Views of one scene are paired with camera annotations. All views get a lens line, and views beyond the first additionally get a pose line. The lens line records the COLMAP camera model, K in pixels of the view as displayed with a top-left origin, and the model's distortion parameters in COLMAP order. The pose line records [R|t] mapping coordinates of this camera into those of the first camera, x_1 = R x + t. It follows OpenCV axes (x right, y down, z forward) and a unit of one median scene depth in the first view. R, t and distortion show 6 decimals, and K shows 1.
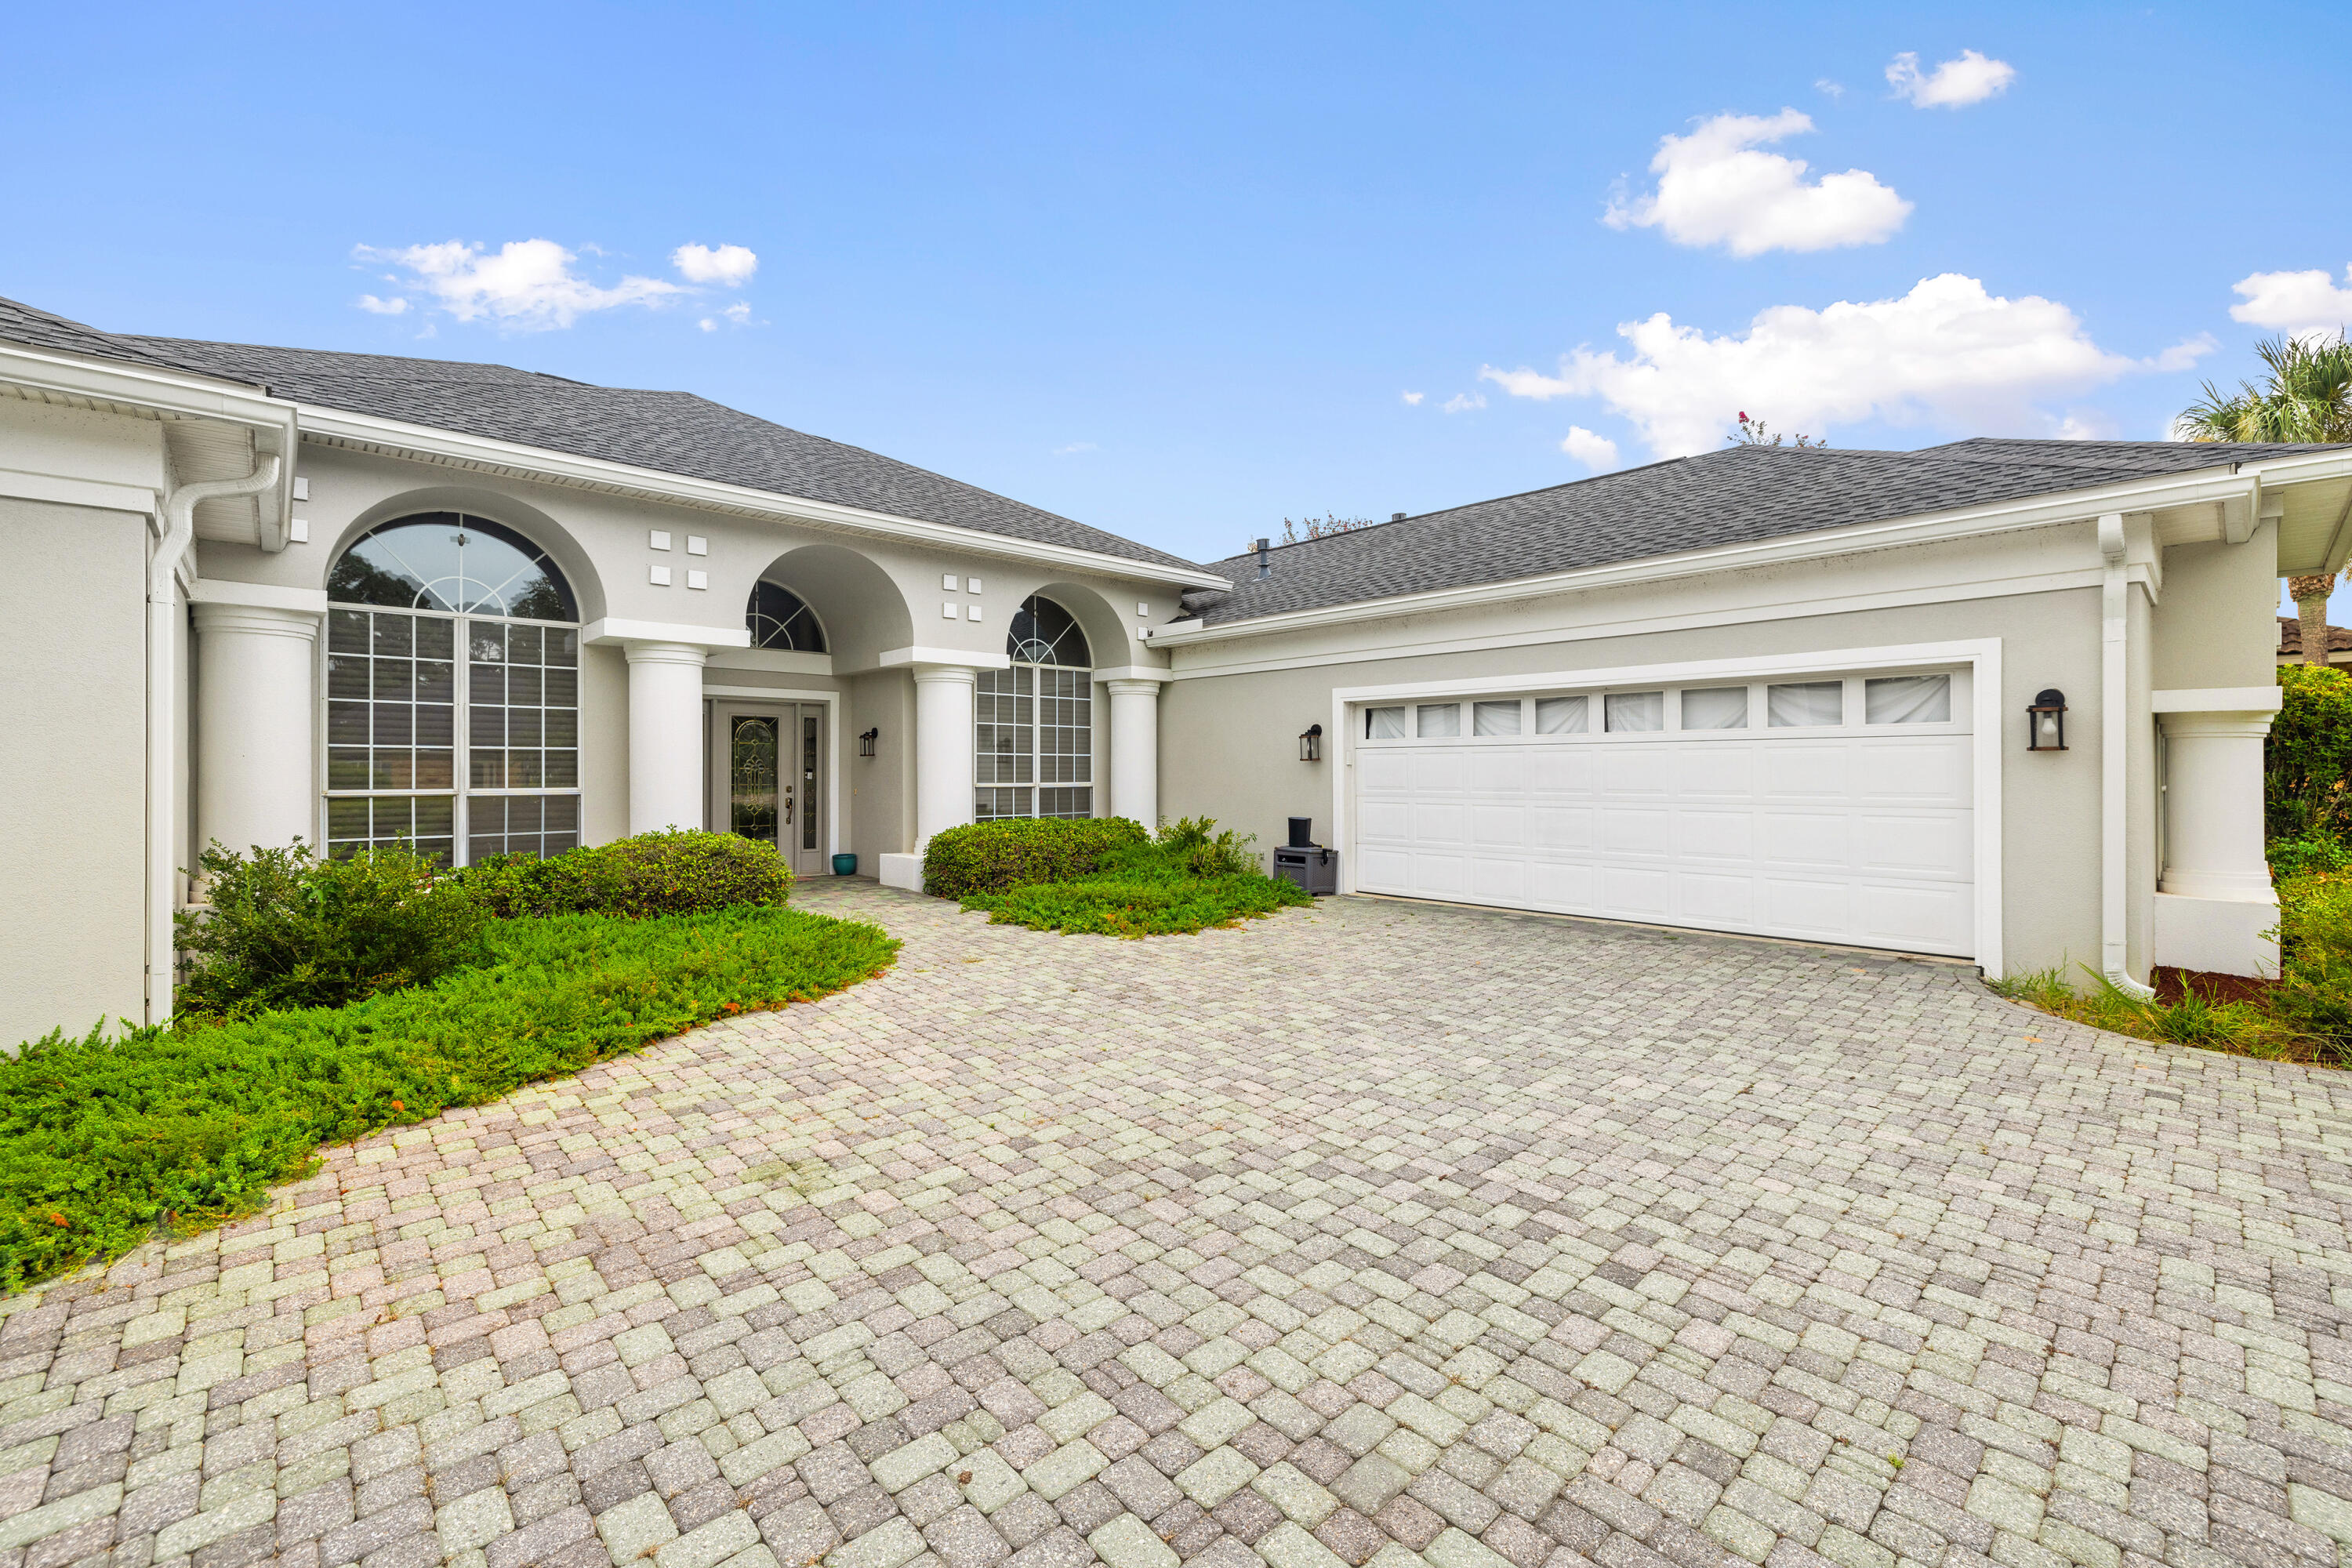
lens RADIAL K [[1002.0, 0, 1163.3], [0, 1002.0, 771.7], [0, 0, 1]] dist [-0.000202, 0.000225]
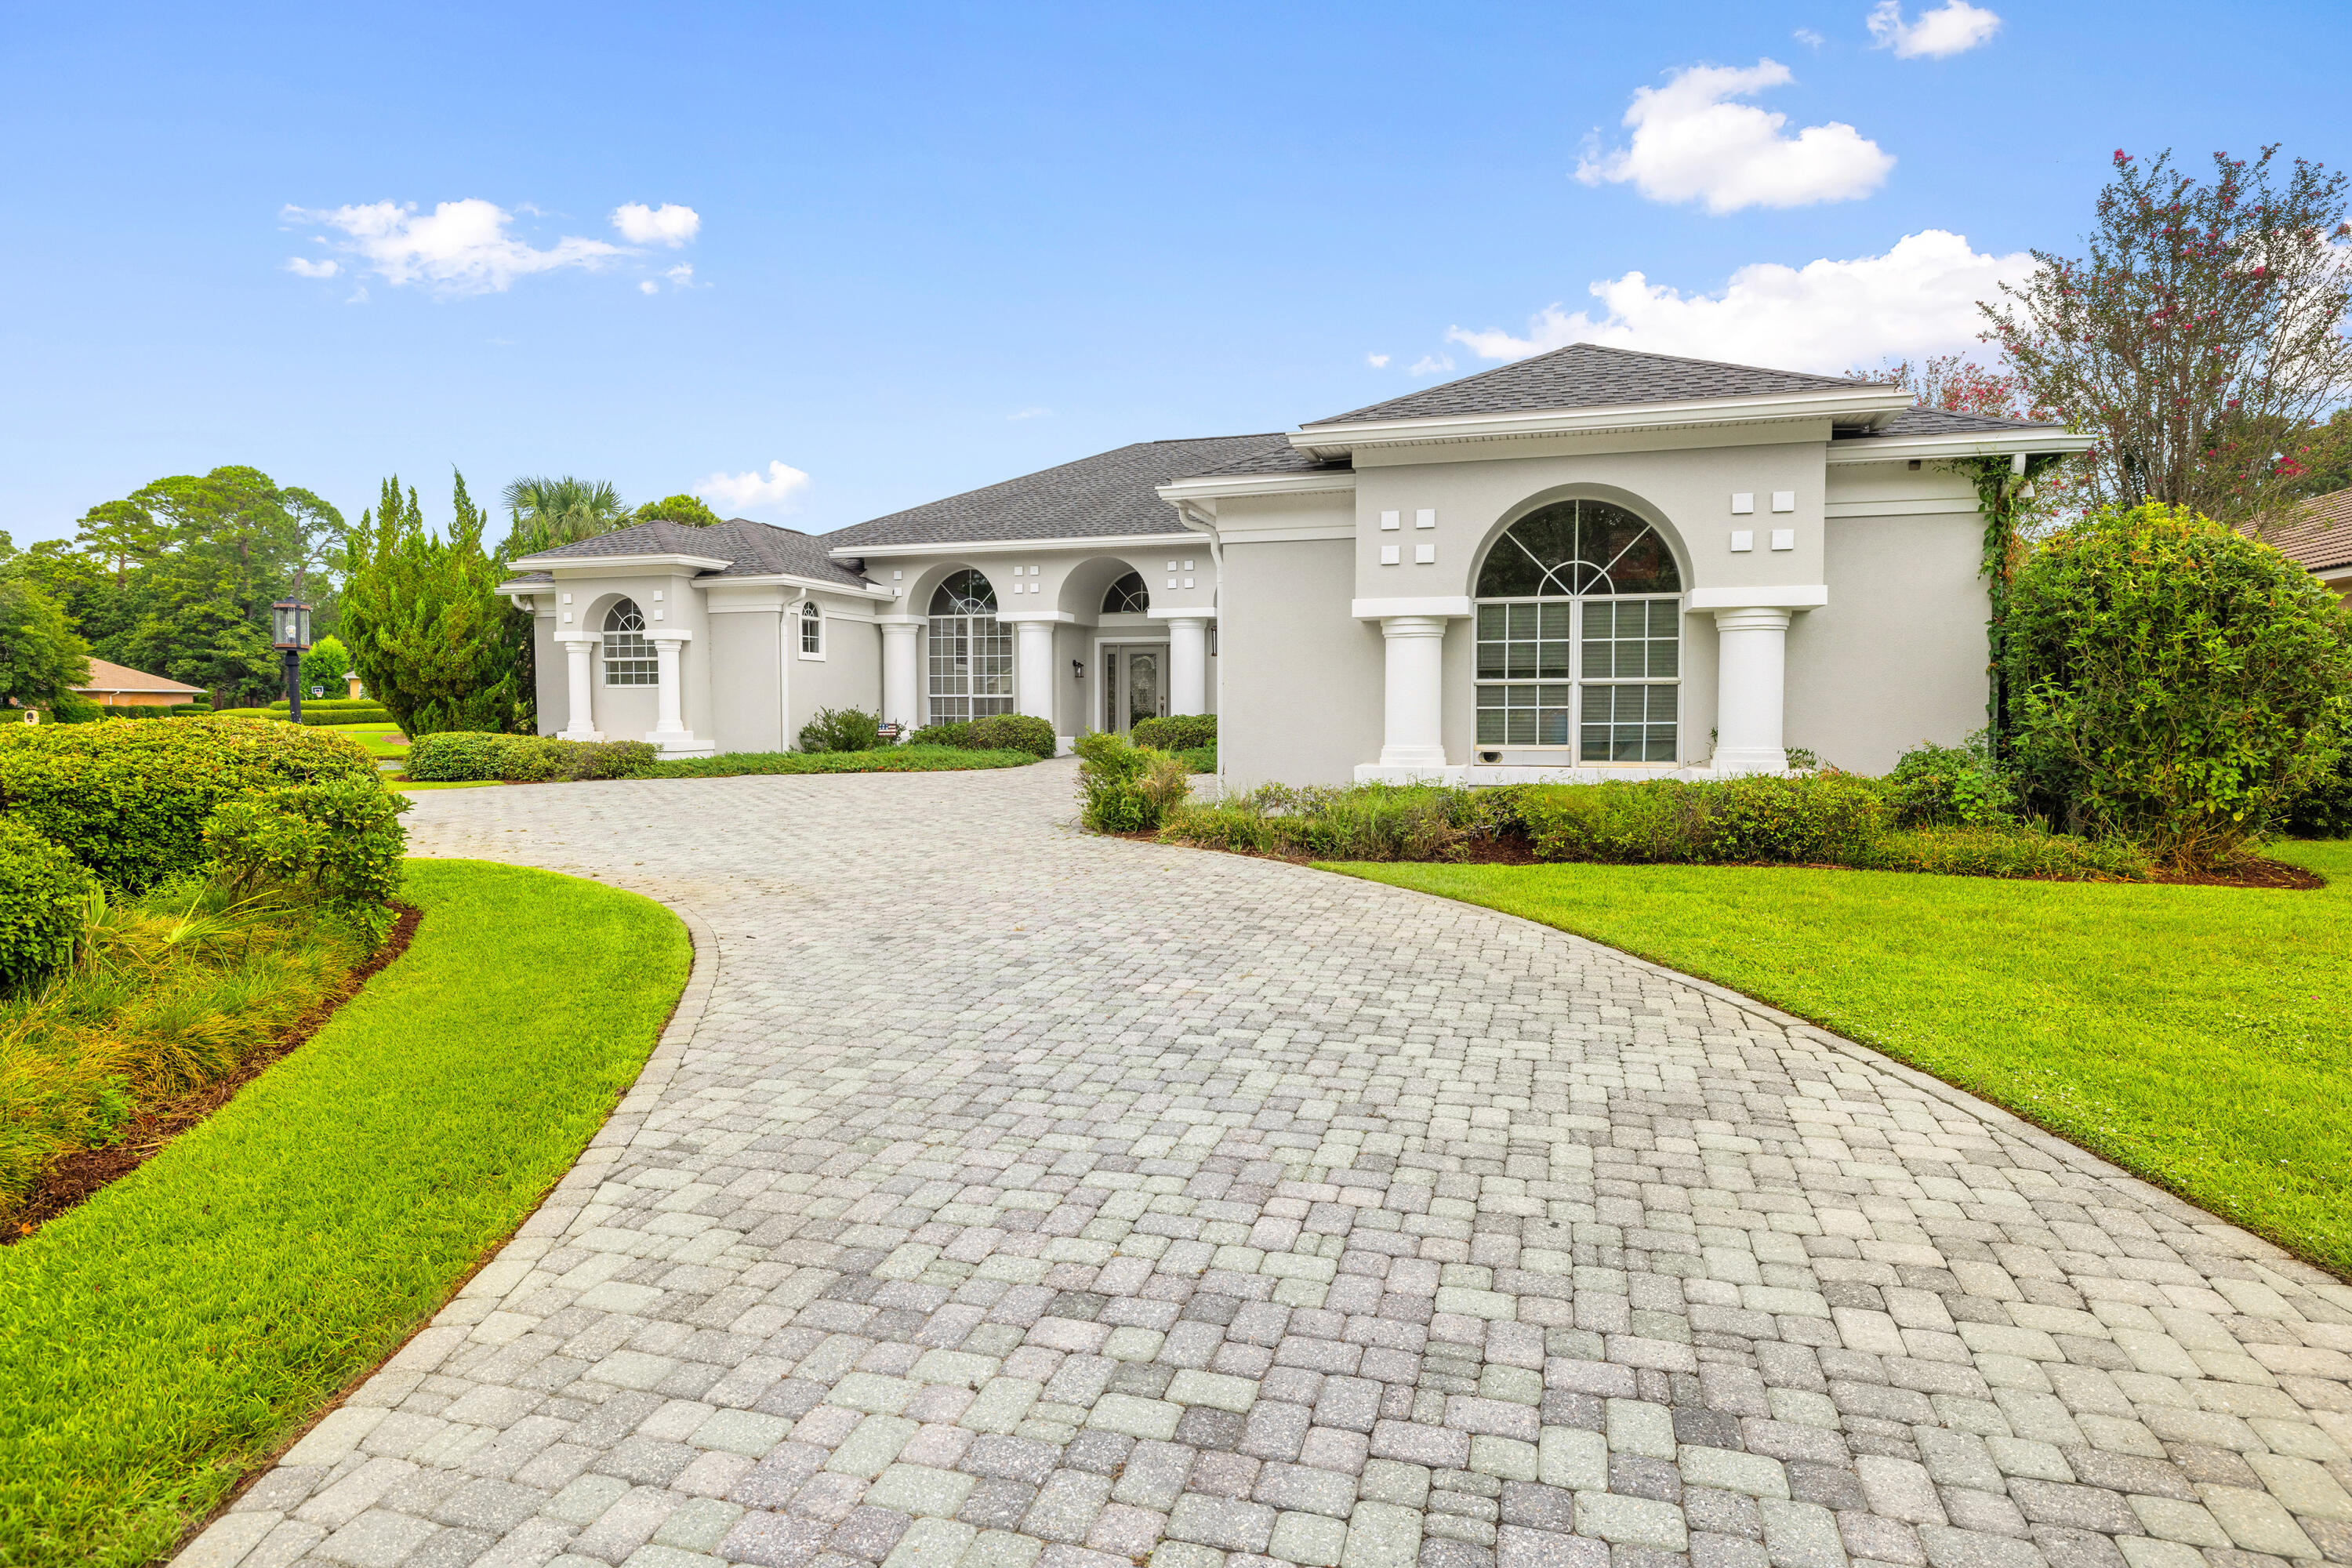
lens RADIAL K [[1276.1, 0, 1157.1], [0, 1276.1, 784.1], [0, 0, 1]] dist [-0.000626, -0.000150]
pose [[0.491411, 0.051383, -0.869411, 3.695447], [0.000087, 0.998255, 0.059046, 0.091416], [0.870928, -0.029091, 0.490549, -0.068306]]
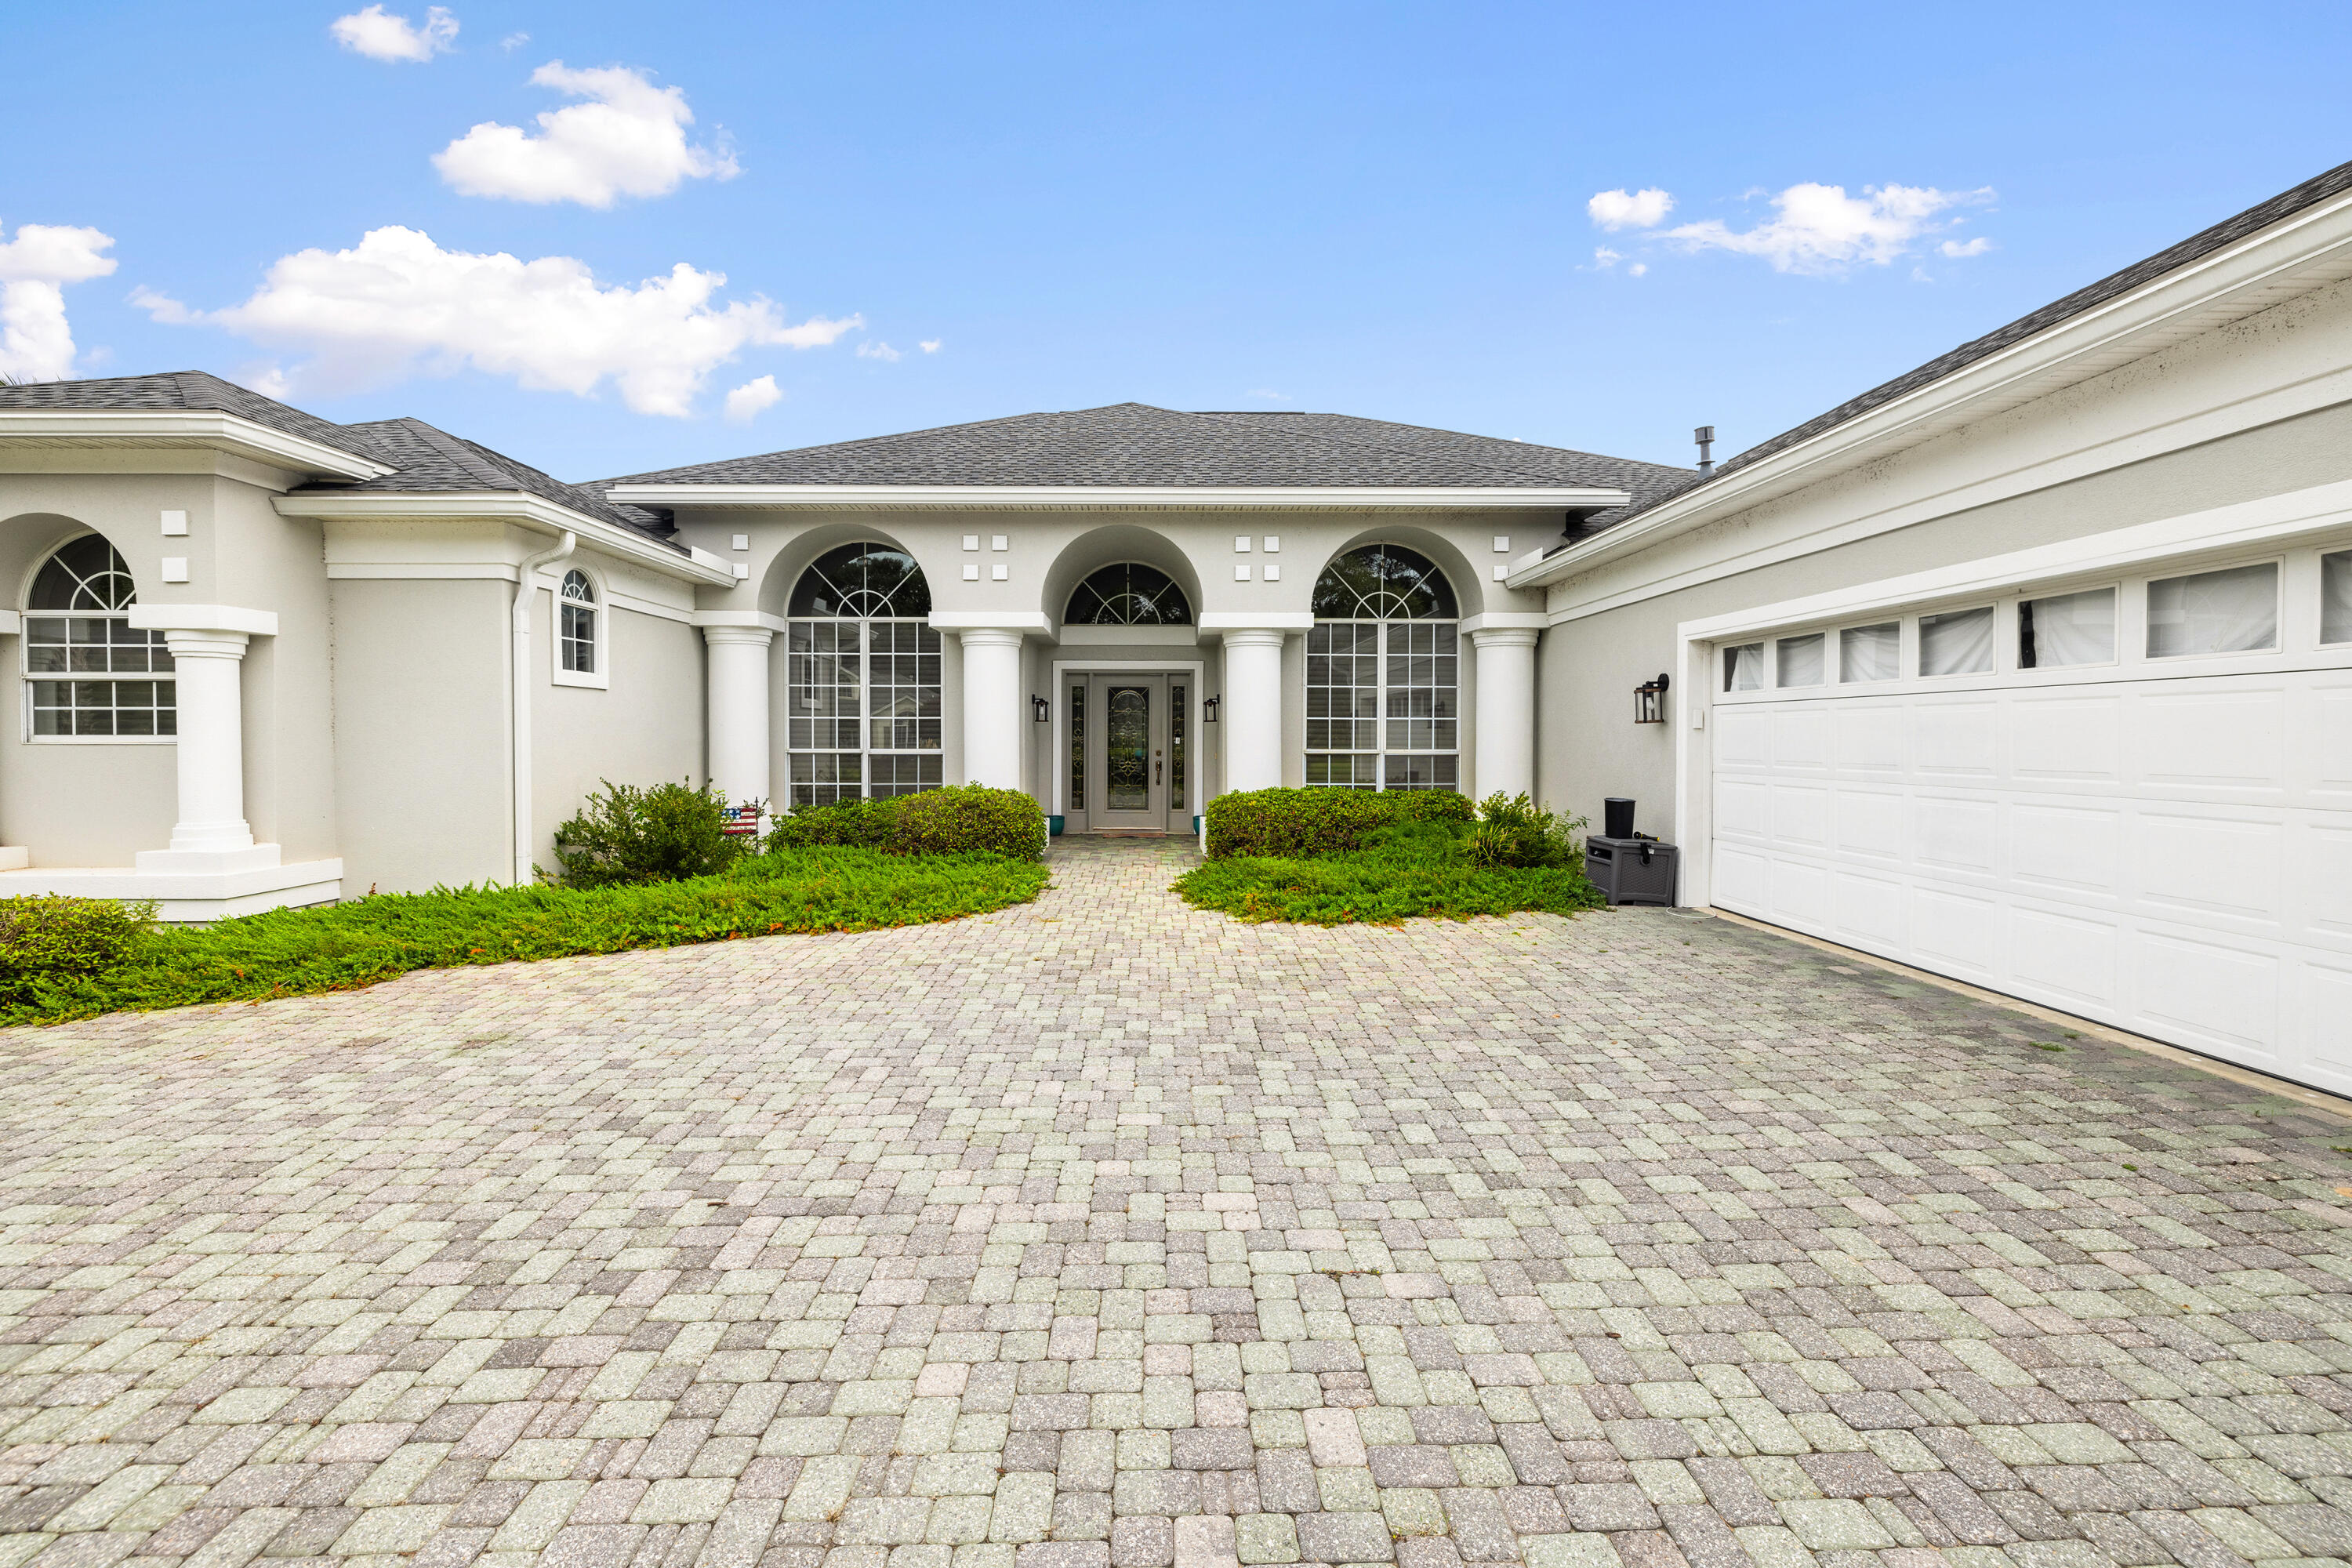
lens RADIAL K [[1002.0, 0, 1160.5], [0, 1002.0, 764.9], [0, 0, 1]] dist [-0.000202, 0.000225]
pose [[0.738440, 0.020362, -0.674012, 0.927210], [-0.002653, 0.999624, 0.027292, 0.001853], [0.674314, -0.018365, 0.738216, 0.512859]]
